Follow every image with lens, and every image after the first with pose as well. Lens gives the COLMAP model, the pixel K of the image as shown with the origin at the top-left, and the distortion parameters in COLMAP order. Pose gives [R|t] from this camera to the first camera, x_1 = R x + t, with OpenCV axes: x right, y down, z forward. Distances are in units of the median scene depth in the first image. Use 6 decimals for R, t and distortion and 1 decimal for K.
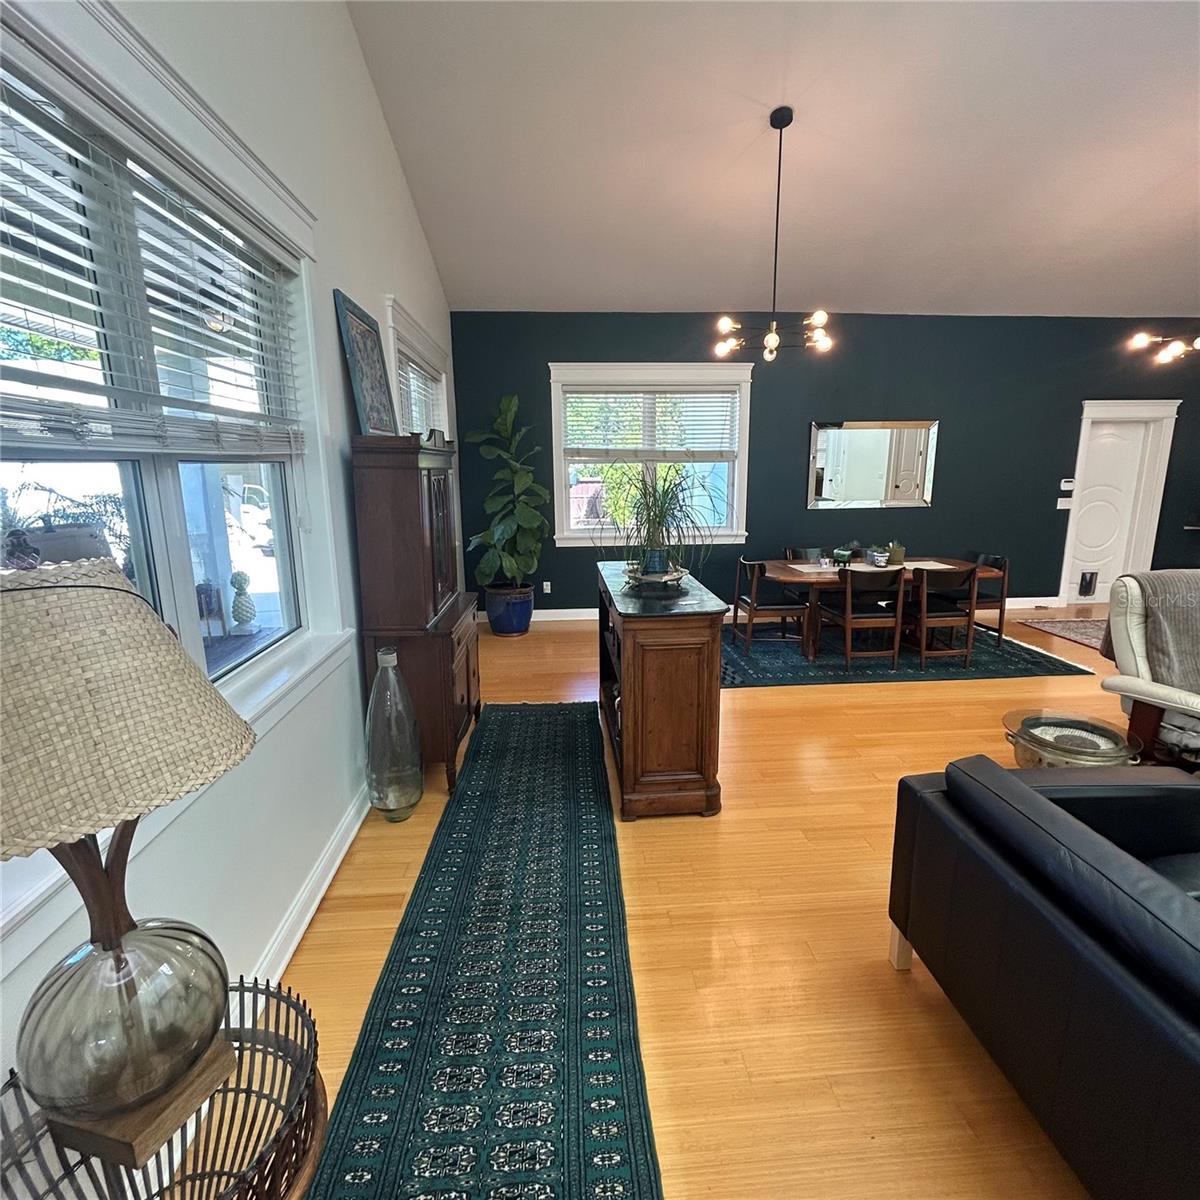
lens RADIAL K [[648.0, 0, 601.7], [0, 648.0, 599.6], [0, 0, 1]] dist [0.000581, 0.003273]
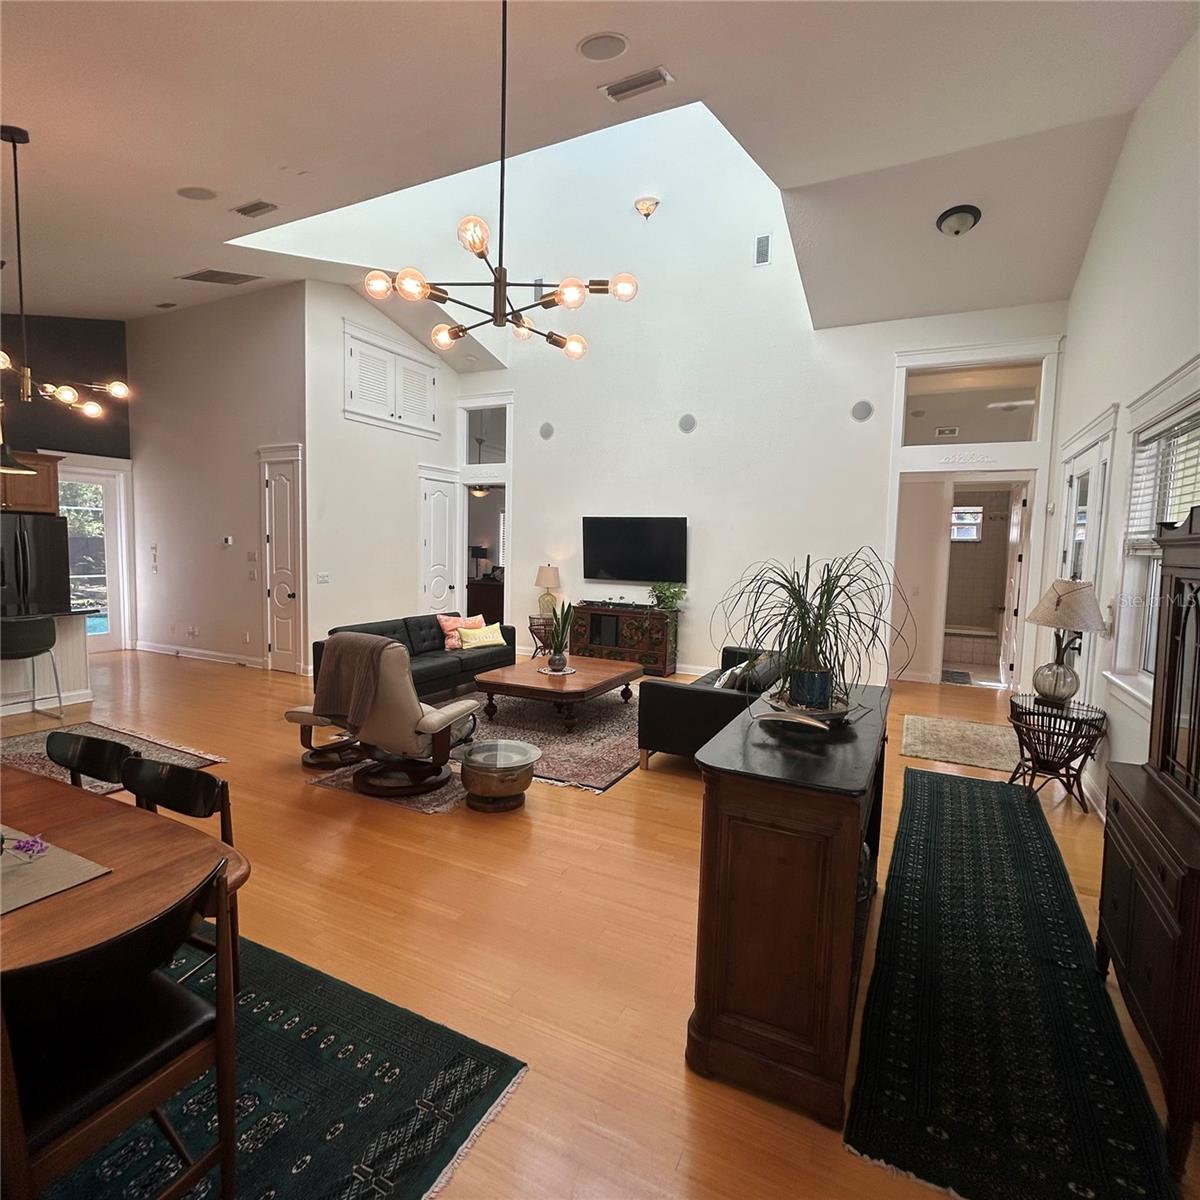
lens RADIAL K [[648.0, 0, 601.7], [0, 648.0, 599.6], [0, 0, 1]] dist [0.000581, 0.003273]
pose [[-0.855630, -0.056466, 0.514499, -0.064835], [0.088325, 0.963522, 0.252635, -0.265790], [-0.509996, 0.261605, -0.819431, 1.249838]]
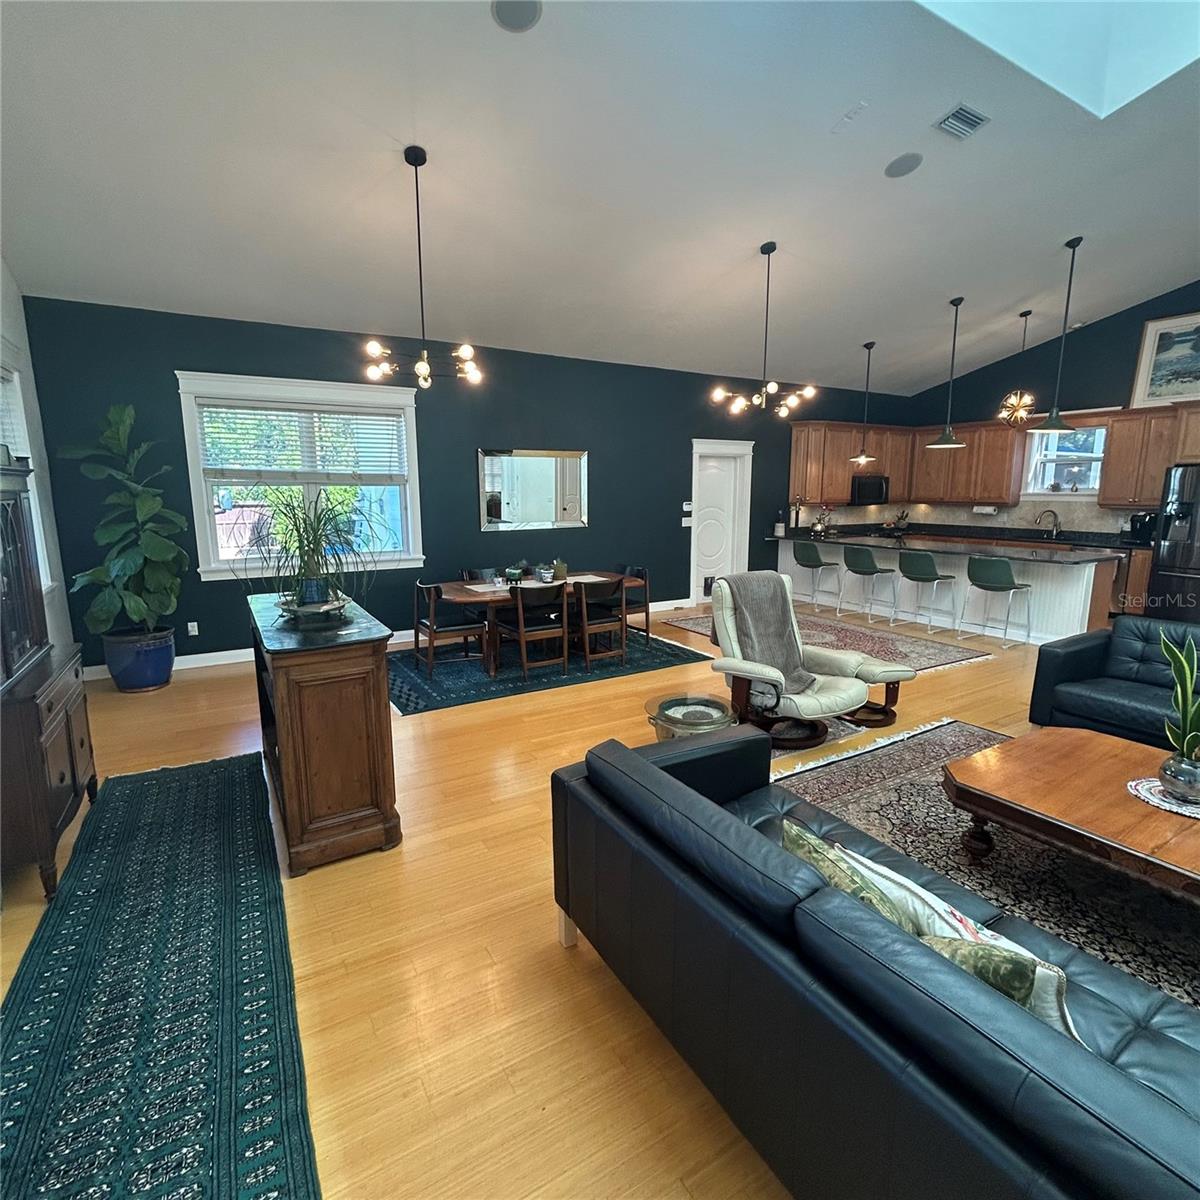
lens RADIAL K [[648.0, 0, 601.7], [0, 648.0, 599.6], [0, 0, 1]] dist [0.000581, 0.003273]
pose [[0.892744, -0.070201, 0.445062, 0.027433], [0.085522, 0.996232, -0.014410, 0.001900], [-0.442373, 0.050927, 0.895384, -0.018372]]
